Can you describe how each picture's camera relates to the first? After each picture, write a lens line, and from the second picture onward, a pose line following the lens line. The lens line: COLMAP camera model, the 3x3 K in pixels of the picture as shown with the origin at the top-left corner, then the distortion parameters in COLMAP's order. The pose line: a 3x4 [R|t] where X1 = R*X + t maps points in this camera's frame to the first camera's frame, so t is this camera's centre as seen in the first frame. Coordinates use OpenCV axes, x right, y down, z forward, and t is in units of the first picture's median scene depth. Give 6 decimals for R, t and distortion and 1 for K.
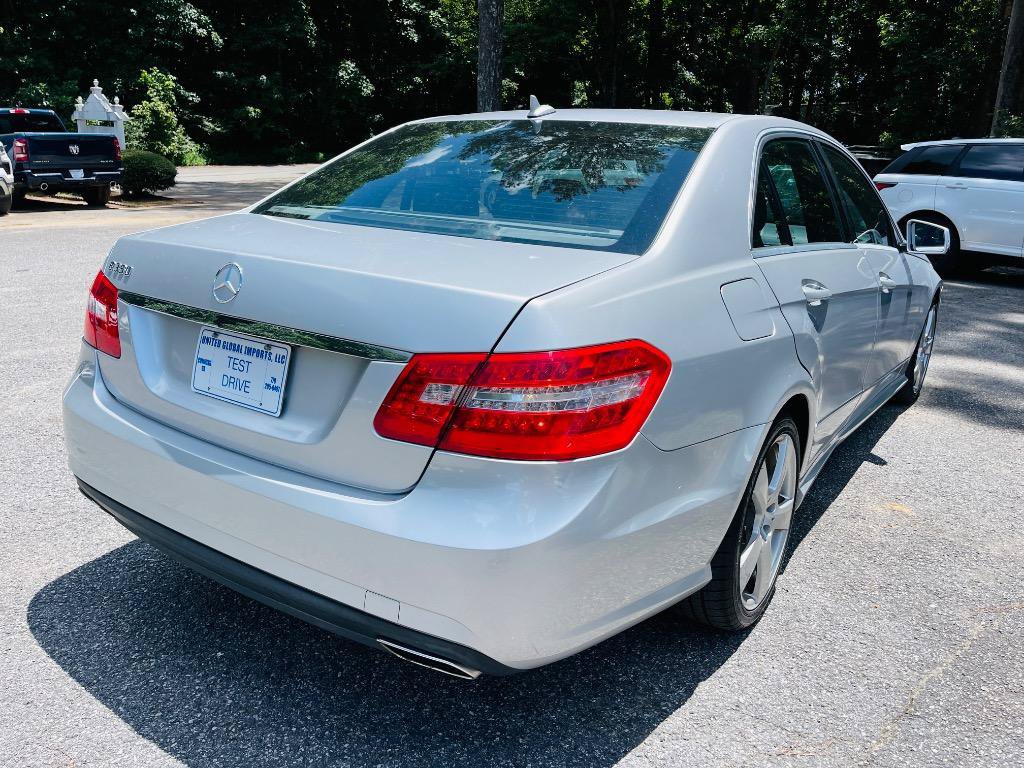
lens RADIAL K [[788.1, 0, 516.8], [0, 788.1, 382.3], [0, 0, 1]] dist [0.073162, -0.093752]
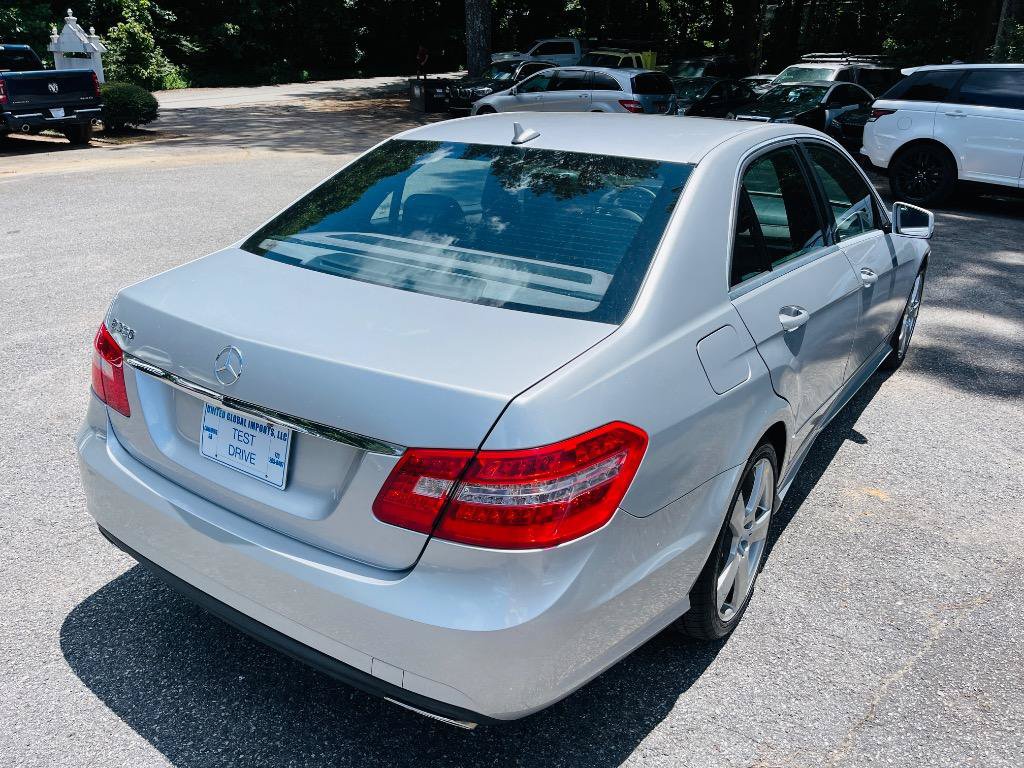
lens RADIAL K [[788.1, 0, 516.4], [0, 788.1, 382.5], [0, 0, 1]] dist [0.073162, -0.093752]
pose [[0.999687, -0.025012, -0.000705, 0.015038], [0.024942, 0.993851, 0.107881, -0.167905], [-0.001998, -0.107865, 0.994164, -0.042208]]
